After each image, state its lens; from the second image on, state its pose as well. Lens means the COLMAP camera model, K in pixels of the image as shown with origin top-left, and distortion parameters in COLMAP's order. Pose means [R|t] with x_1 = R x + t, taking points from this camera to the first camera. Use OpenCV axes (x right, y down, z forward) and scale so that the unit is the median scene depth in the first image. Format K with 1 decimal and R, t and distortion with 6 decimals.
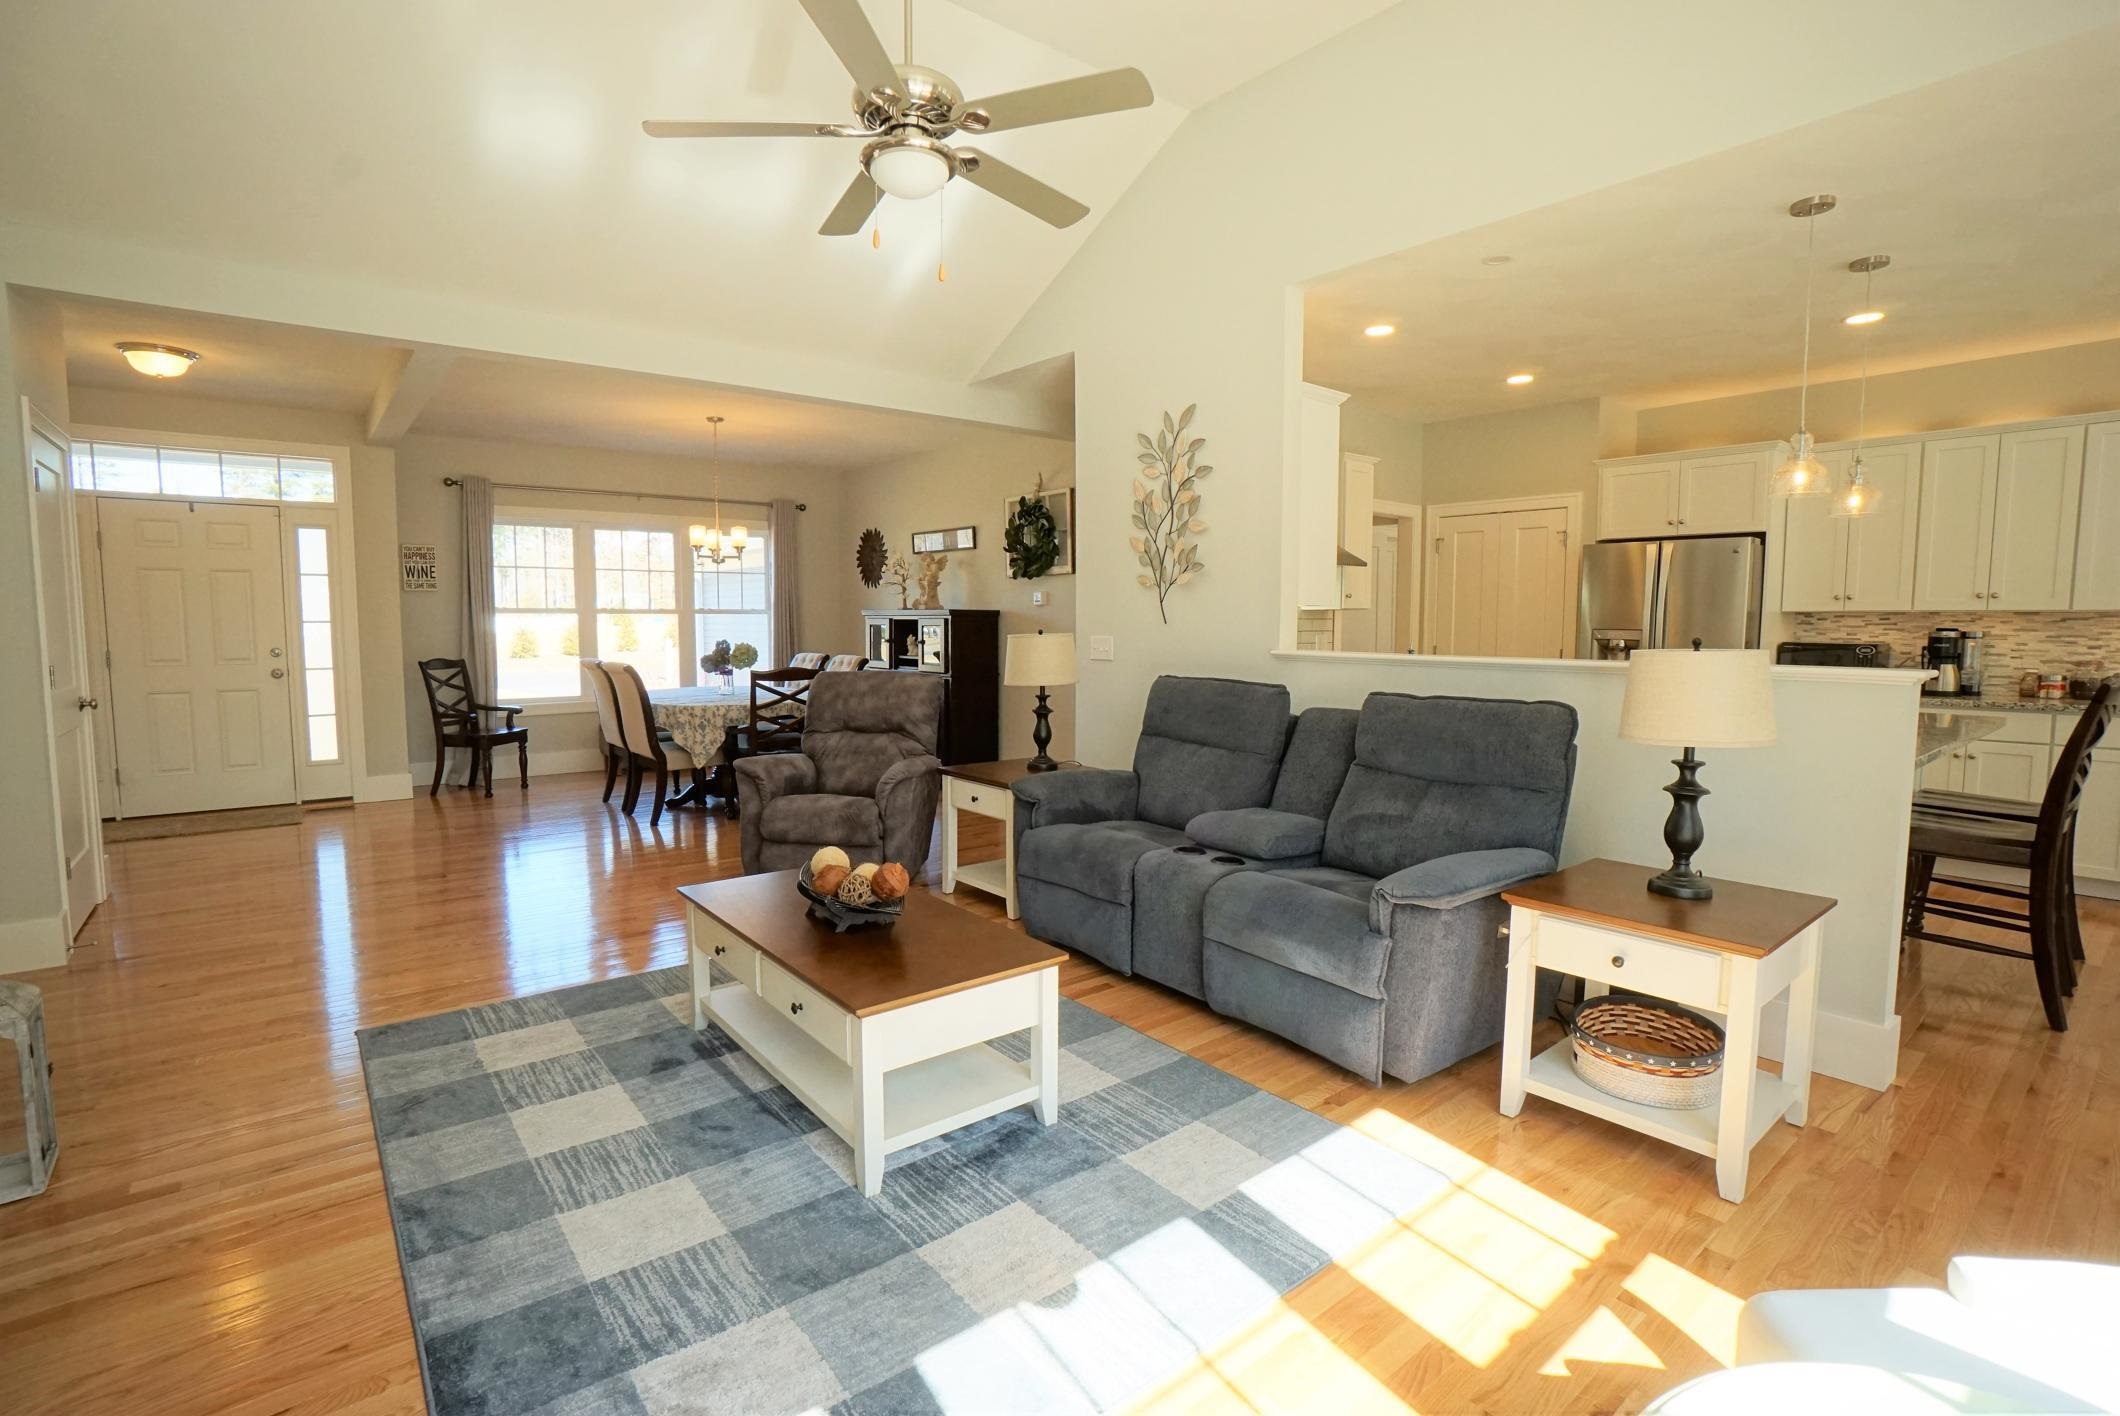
lens RADIAL K [[946.8, 0, 1025.1], [0, 946.8, 702.4], [0, 0, 1]] dist [-0.044539, 0.002523]
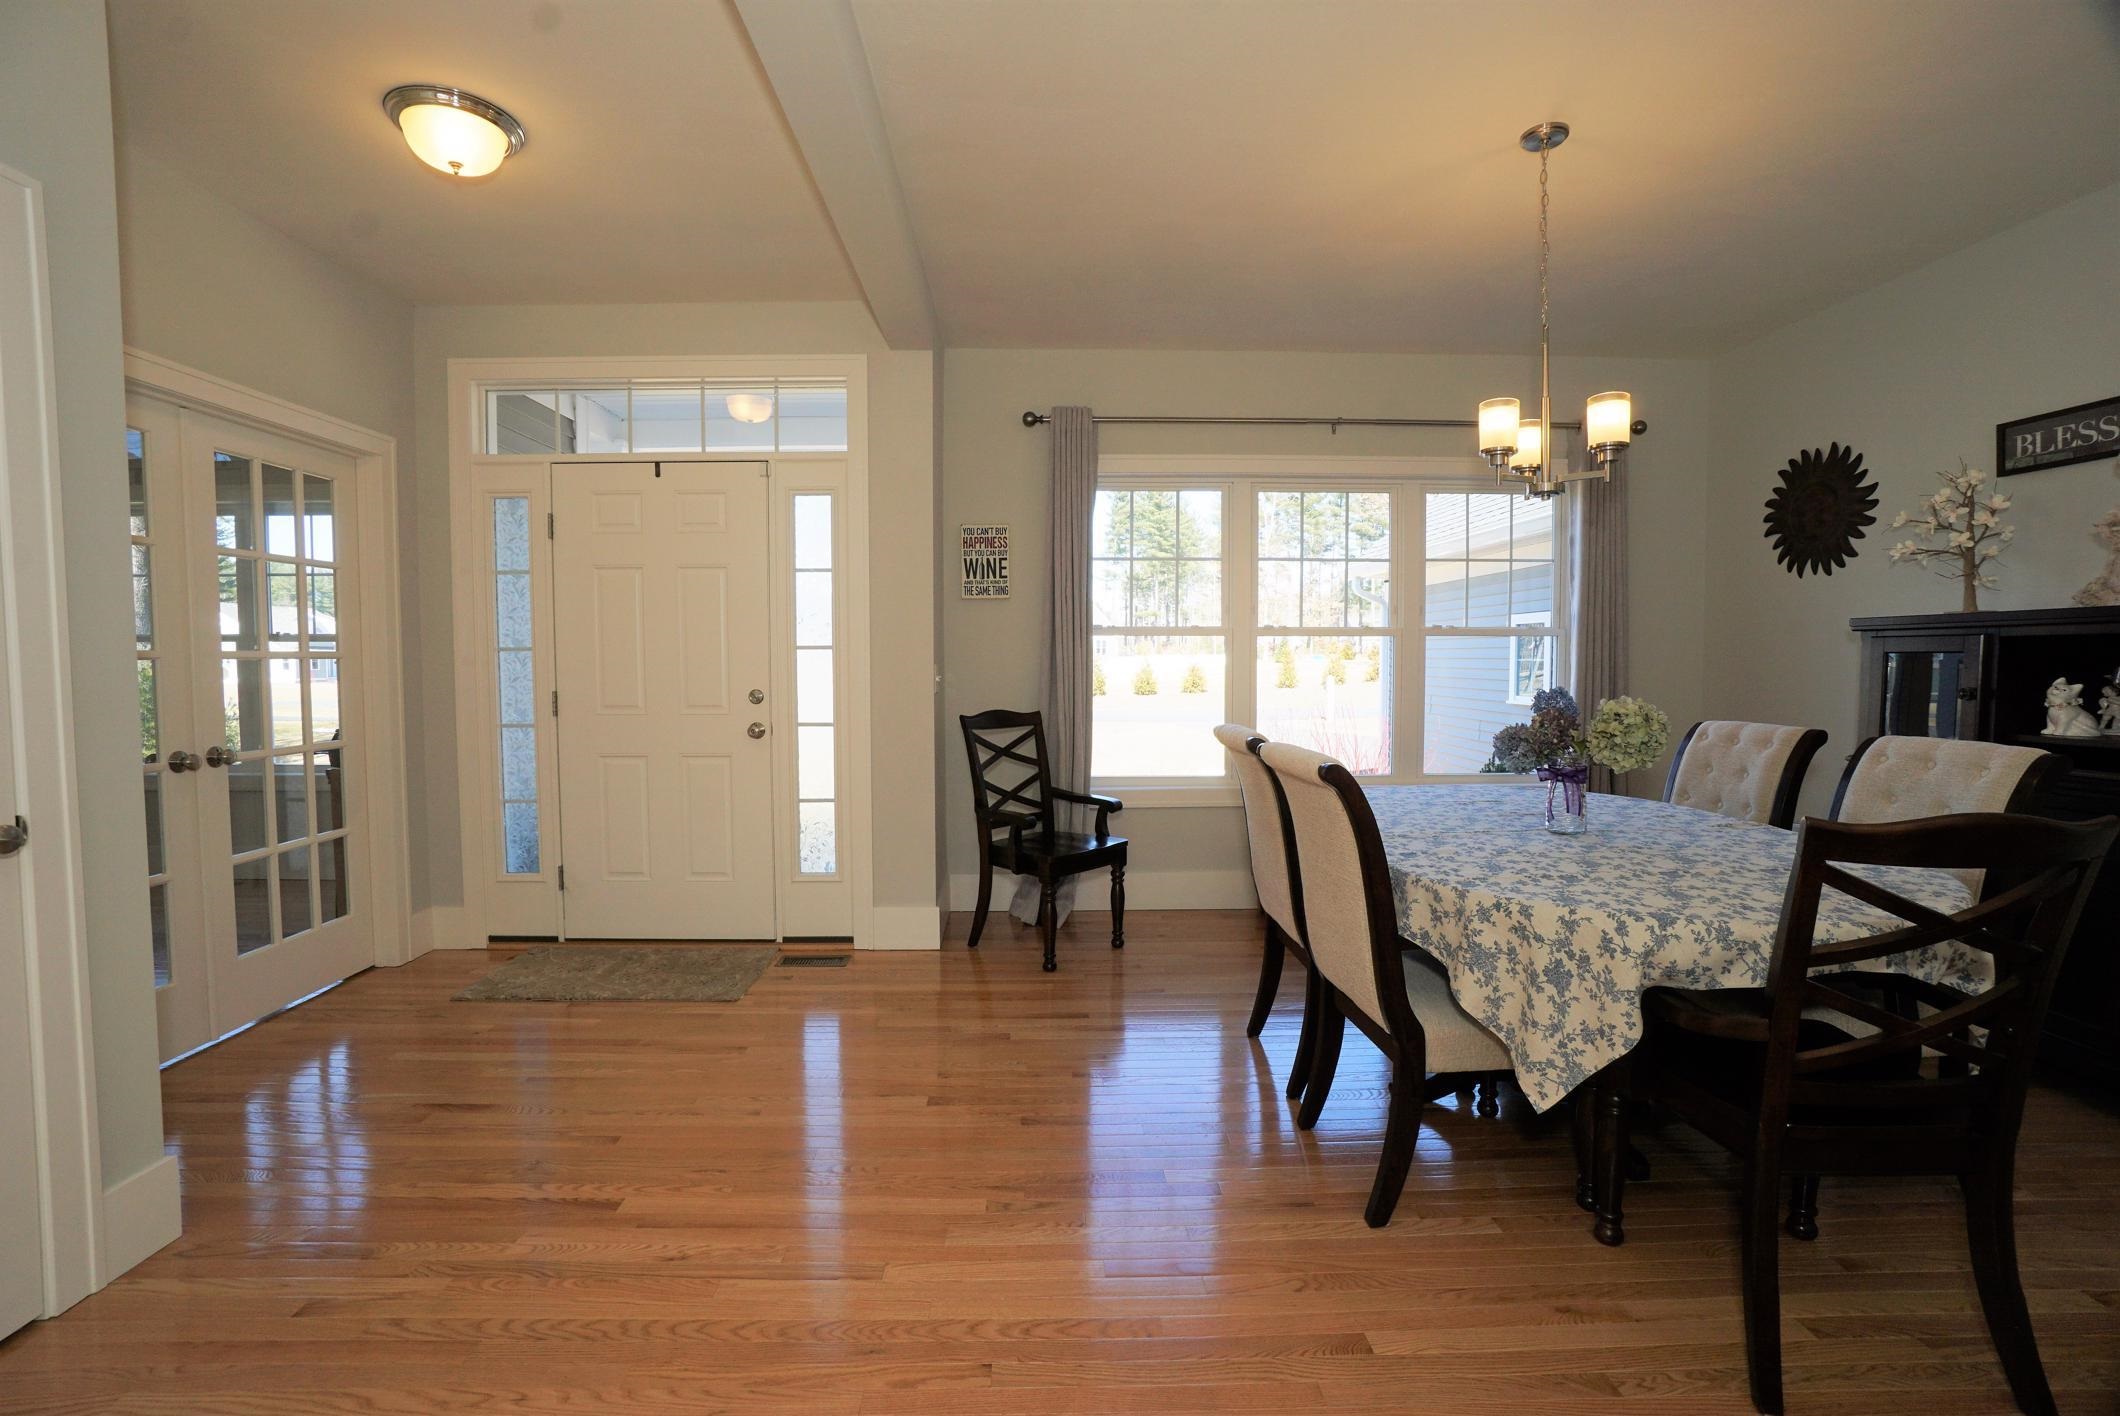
lens RADIAL K [[946.8, 0, 1056.3], [0, 946.8, 707.4], [0, 0, 1]] dist [-0.044539, 0.002523]
pose [[0.804828, 0.028765, -0.592810, -0.240251], [-0.050375, 0.998531, -0.019939, -0.038424], [0.591366, 0.045910, 0.805095, 0.528679]]
